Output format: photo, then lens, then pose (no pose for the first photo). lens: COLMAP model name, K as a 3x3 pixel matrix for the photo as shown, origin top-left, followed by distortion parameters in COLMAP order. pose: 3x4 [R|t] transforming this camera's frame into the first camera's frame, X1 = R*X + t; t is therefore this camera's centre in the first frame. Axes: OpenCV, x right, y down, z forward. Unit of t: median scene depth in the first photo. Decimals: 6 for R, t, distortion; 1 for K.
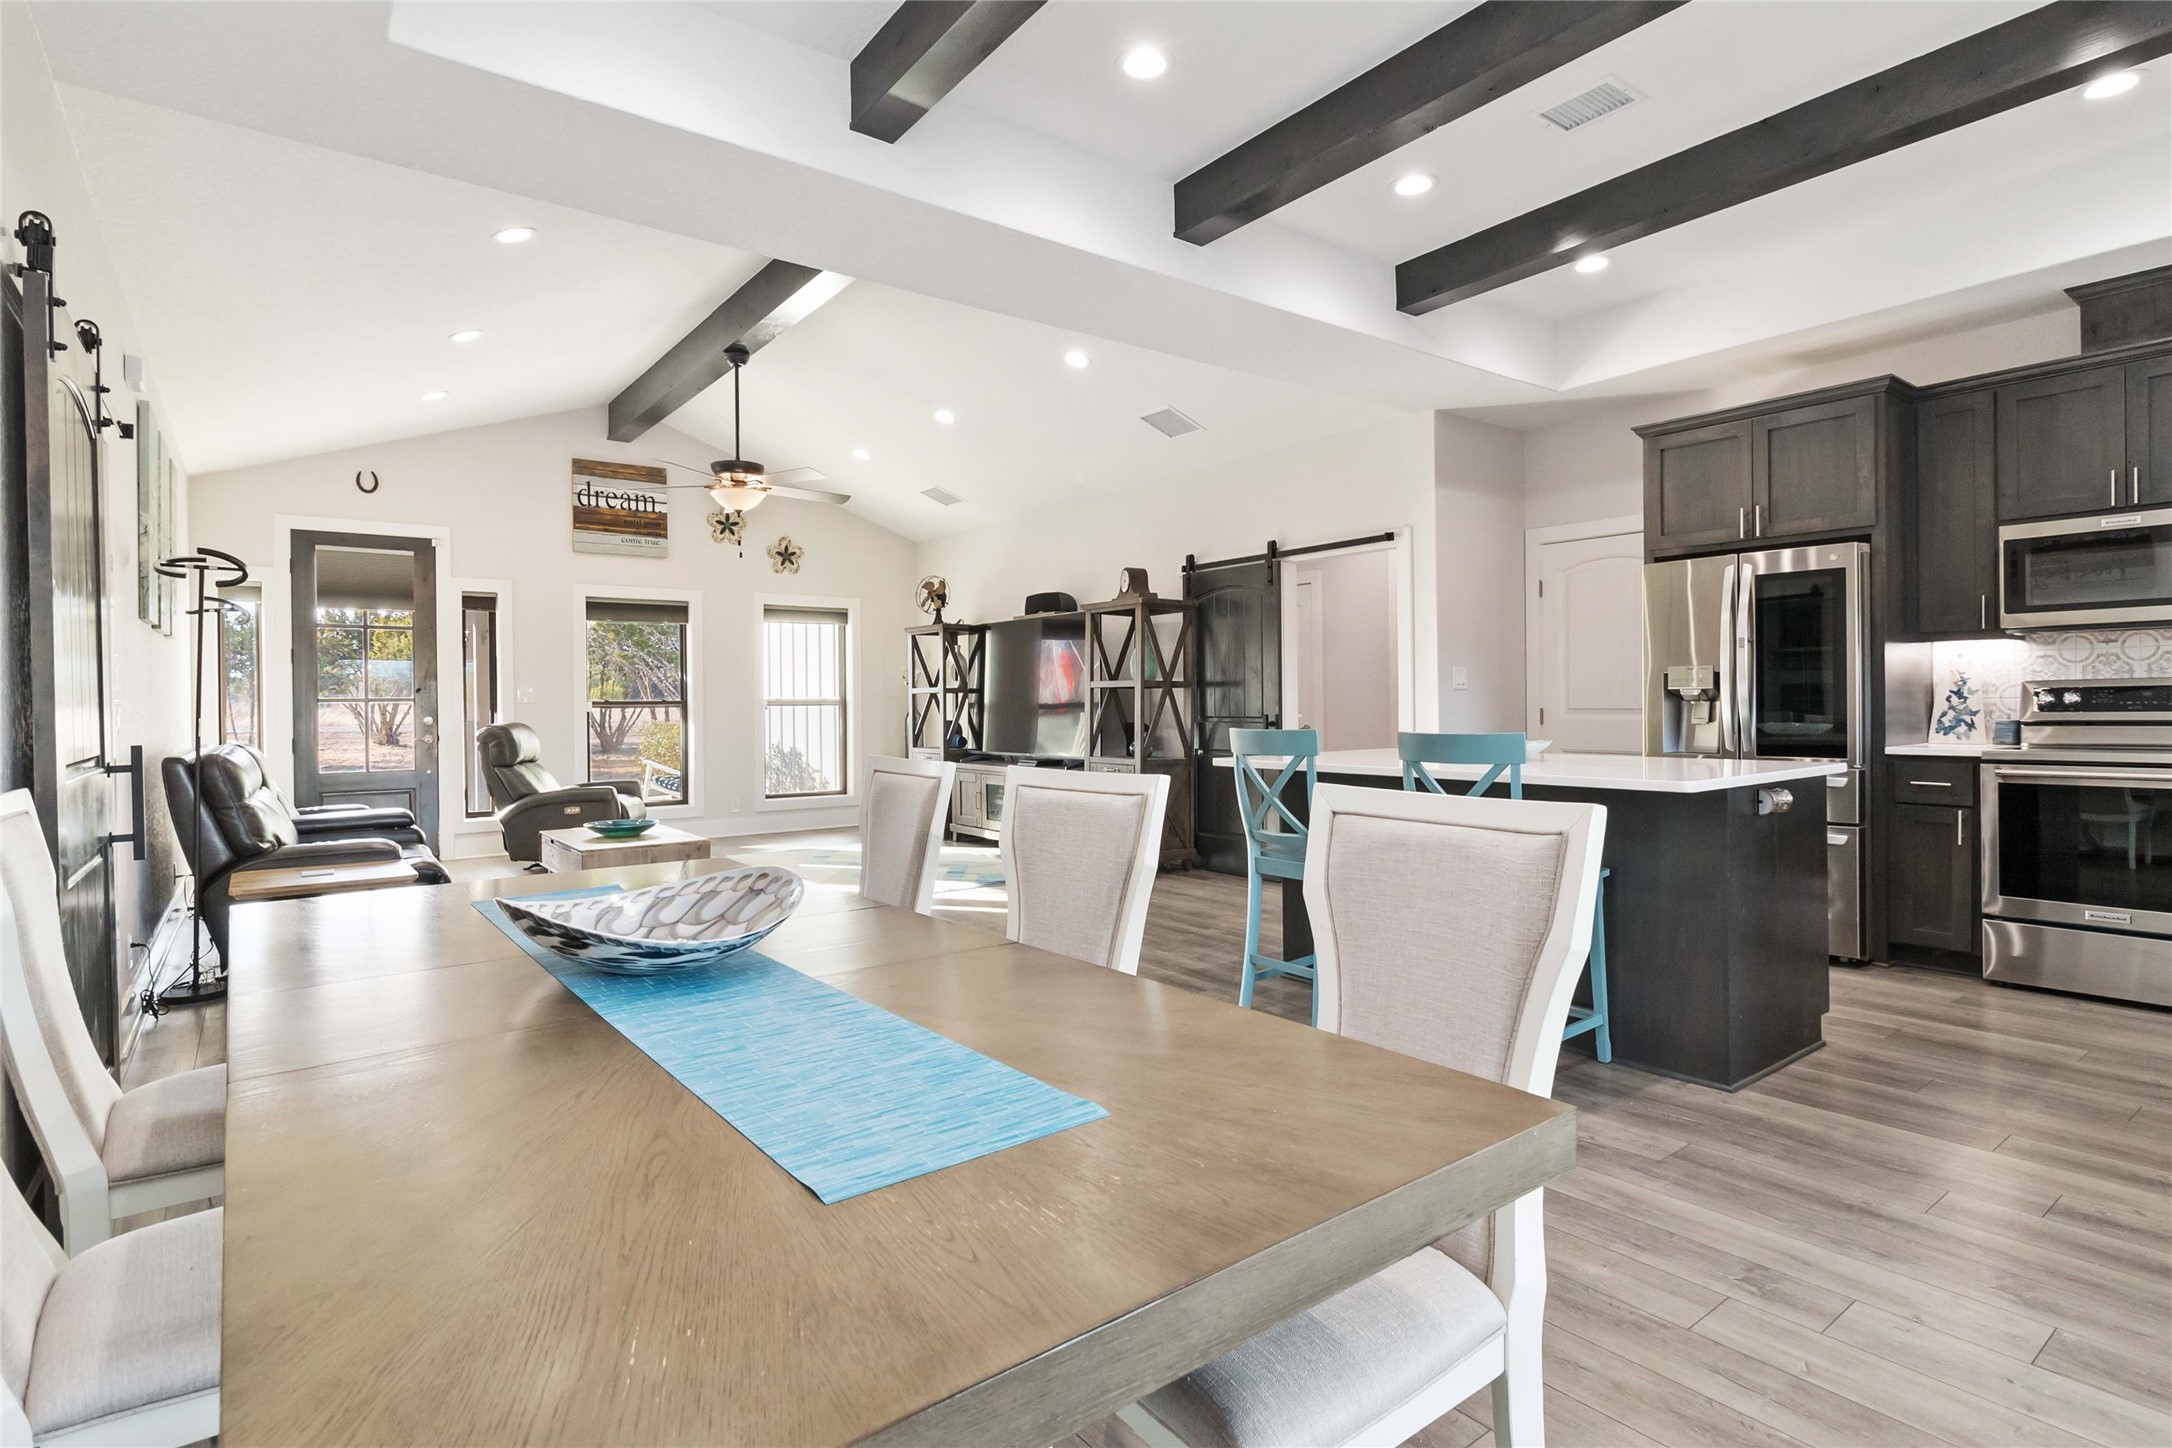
lens RADIAL K [[1163.9, 0, 1094.7], [0, 1163.9, 706.5], [0, 0, 1]] dist [0.004158, -0.001187]
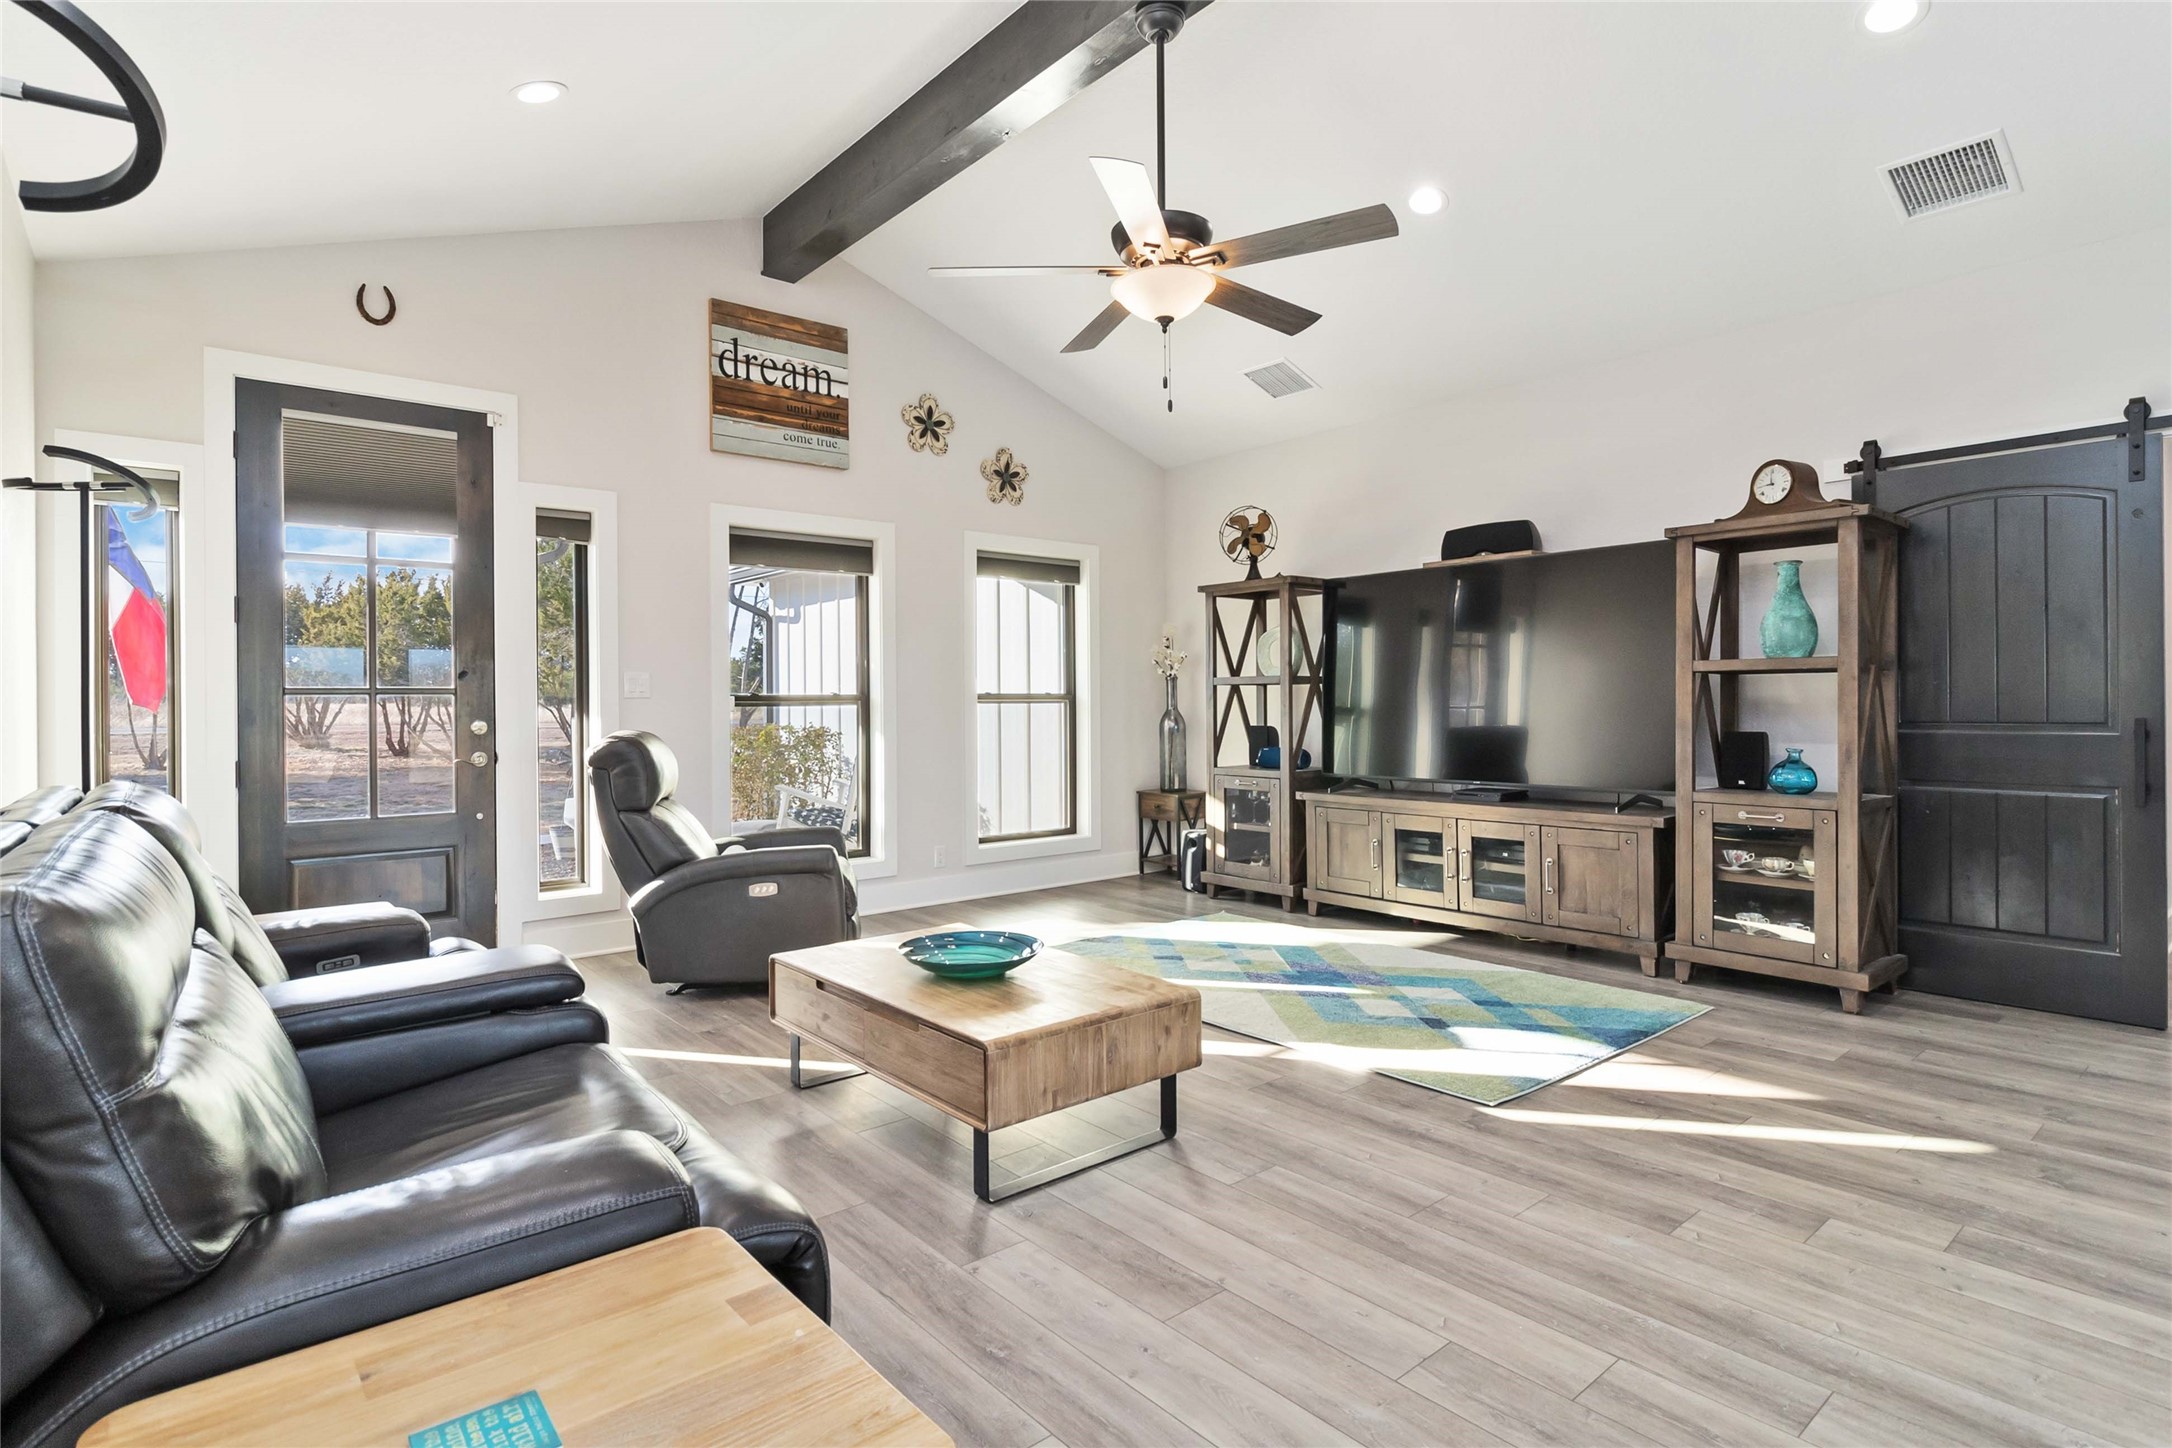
lens RADIAL K [[1163.9, 0, 1120.0], [0, 1163.9, 697.0], [0, 0, 1]] dist [0.004158, -0.001187]
pose [[0.997783, 0.002320, 0.066513, -0.271345], [-0.001738, 0.999960, -0.008802, 0.001698], [-0.066531, 0.008667, 0.997747, 0.372563]]
